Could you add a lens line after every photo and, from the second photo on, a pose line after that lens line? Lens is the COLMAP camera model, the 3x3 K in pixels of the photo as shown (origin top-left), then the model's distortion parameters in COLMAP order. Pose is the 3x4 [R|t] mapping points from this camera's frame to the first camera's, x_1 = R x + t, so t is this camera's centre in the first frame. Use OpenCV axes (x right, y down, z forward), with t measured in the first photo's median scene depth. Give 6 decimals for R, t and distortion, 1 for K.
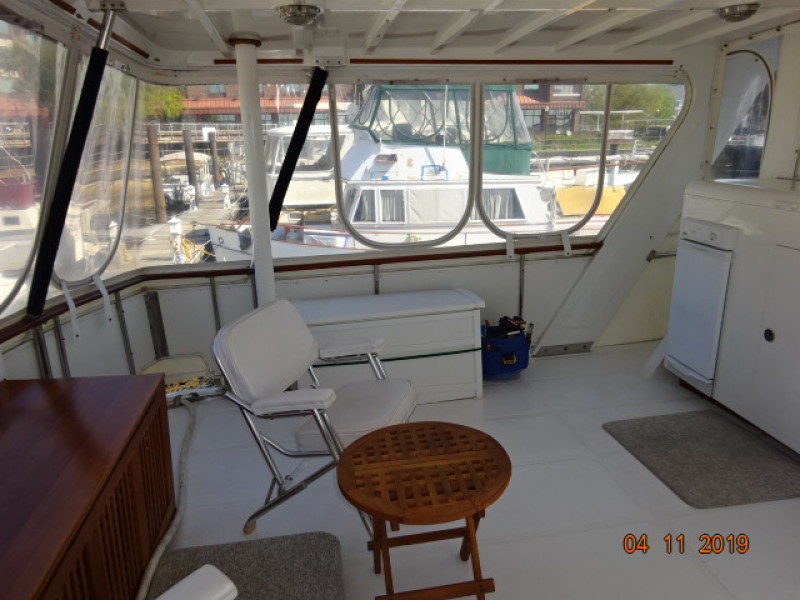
lens RADIAL K [[590.5, 0, 381.5], [0, 590.5, 301.2], [0, 0, 1]] dist [0.023896, -0.024820]
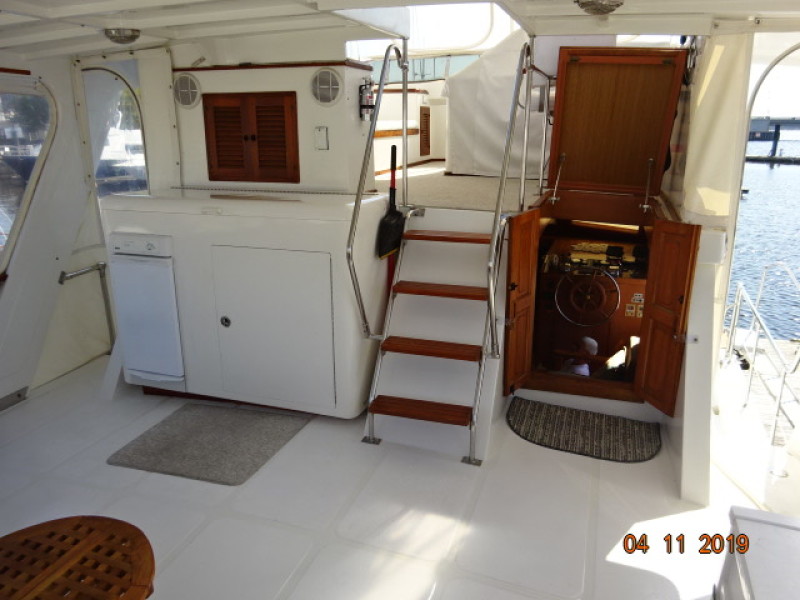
lens RADIAL K [[590.5, 0, 423.6], [0, 590.5, 304.1], [0, 0, 1]] dist [0.023896, -0.024820]
pose [[0.461998, -0.233817, 0.855504, -0.119885], [0.243868, 0.960929, 0.130934, -0.025768], [-0.852693, 0.148139, 0.500968, 0.062887]]
